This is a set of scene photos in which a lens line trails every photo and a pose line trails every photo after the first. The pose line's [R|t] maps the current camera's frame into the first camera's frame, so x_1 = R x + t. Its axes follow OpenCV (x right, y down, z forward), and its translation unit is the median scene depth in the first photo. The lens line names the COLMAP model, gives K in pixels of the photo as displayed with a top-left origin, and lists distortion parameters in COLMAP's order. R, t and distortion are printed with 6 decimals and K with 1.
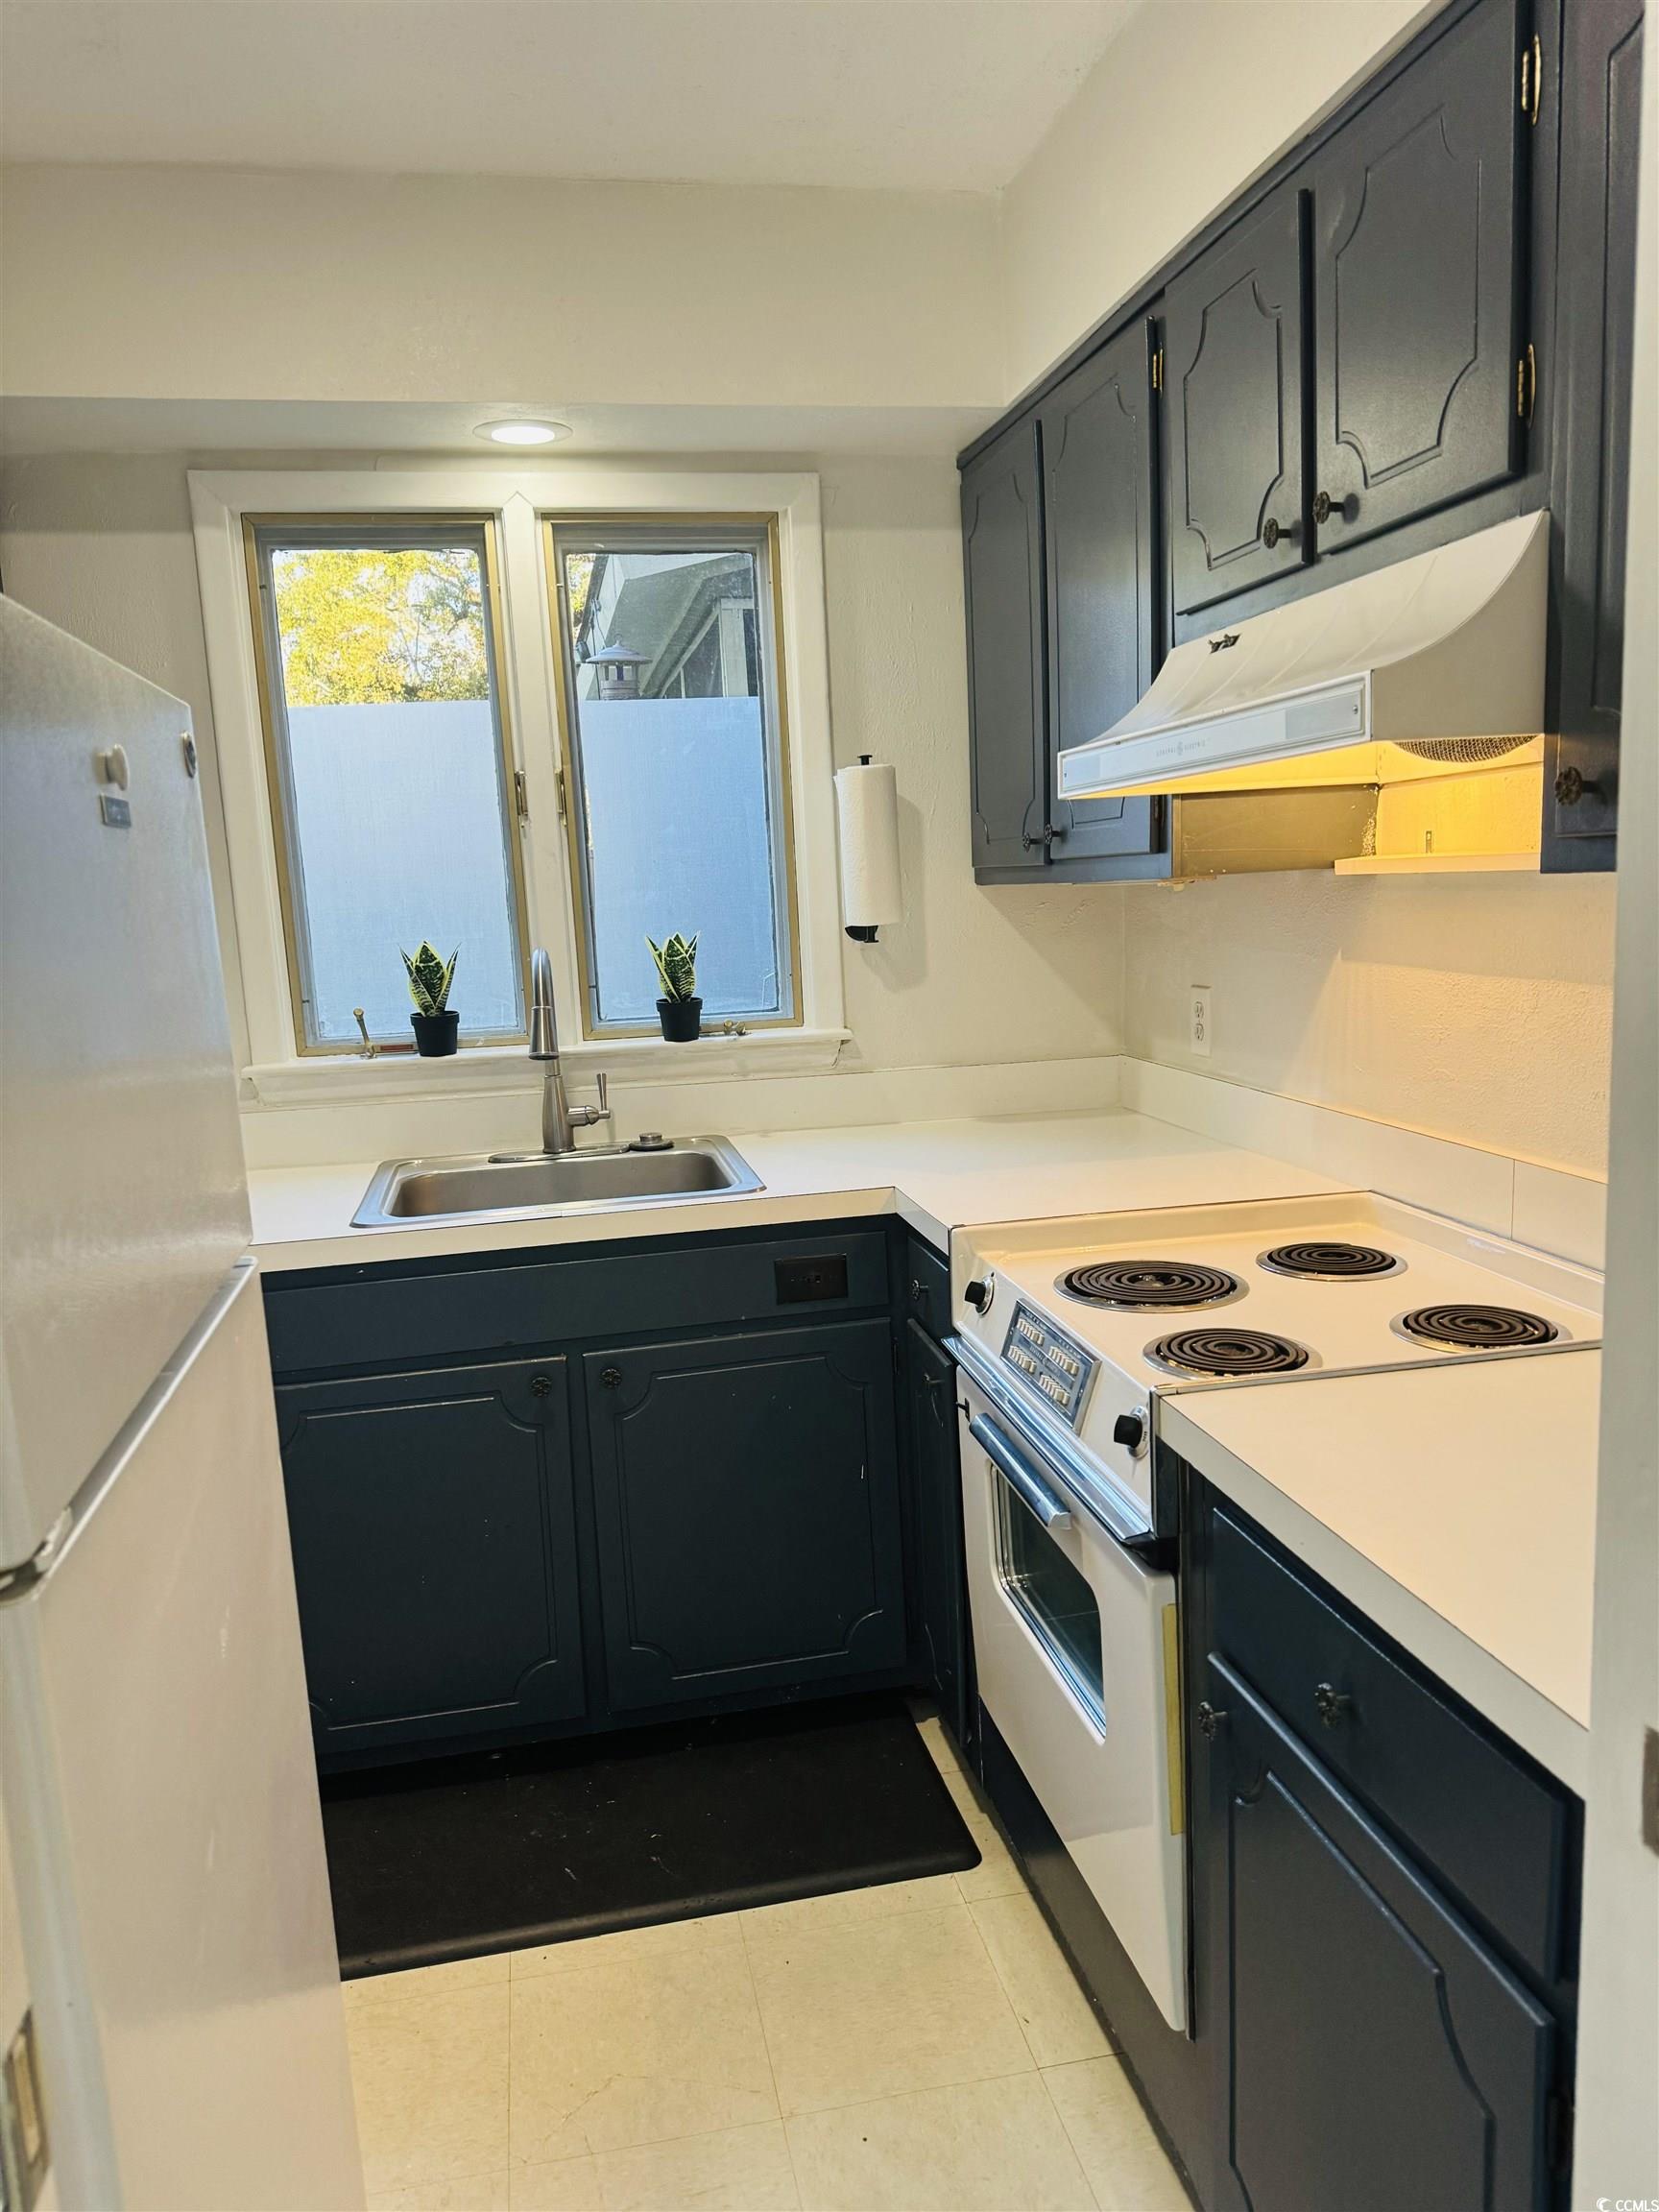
lens RADIAL K [[1489.8, 0, 829.5], [0, 1489.8, 1106.0], [0, 0, 1]] dist [0.148200, -0.308516]
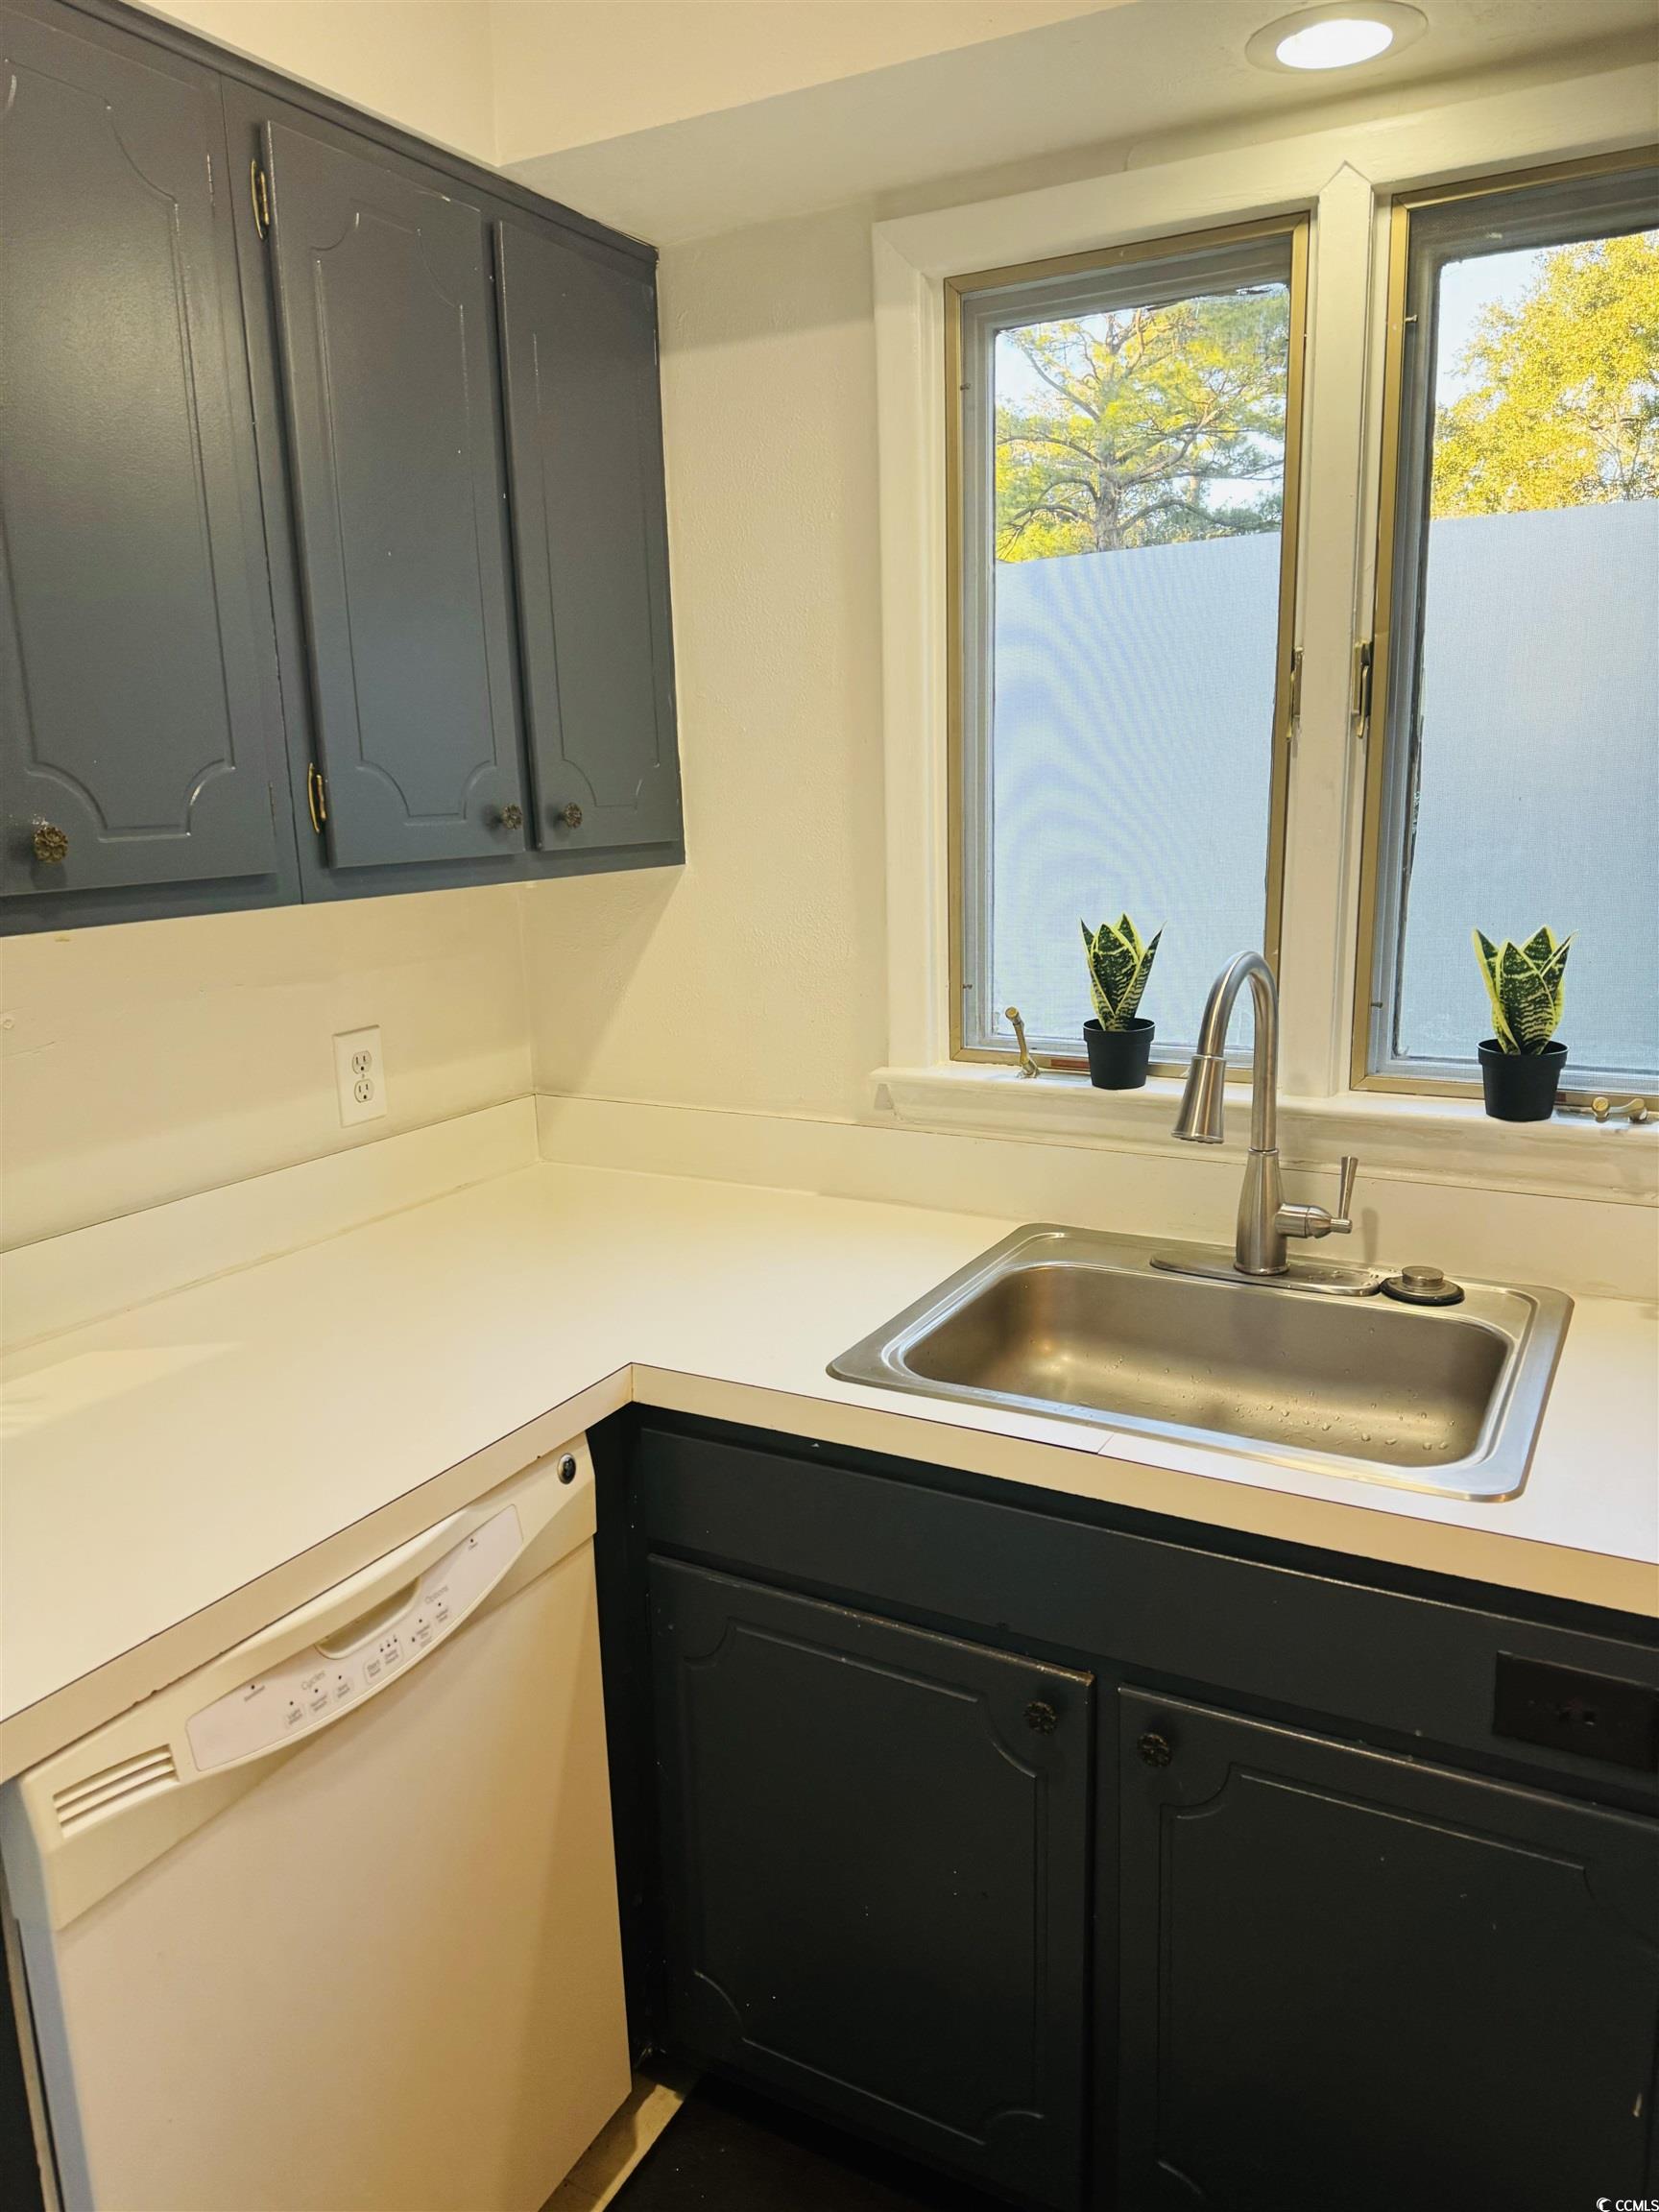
lens RADIAL K [[1555.9, 0, 829.5], [0, 1555.9, 1106.0], [0, 0, 1]] dist [0.046056, -0.059832]
pose [[0.765388, 0.158879, -0.623649, 0.074377], [-0.107178, 0.986983, 0.119904, -0.094754], [0.634582, -0.024932, 0.772454, 0.386348]]
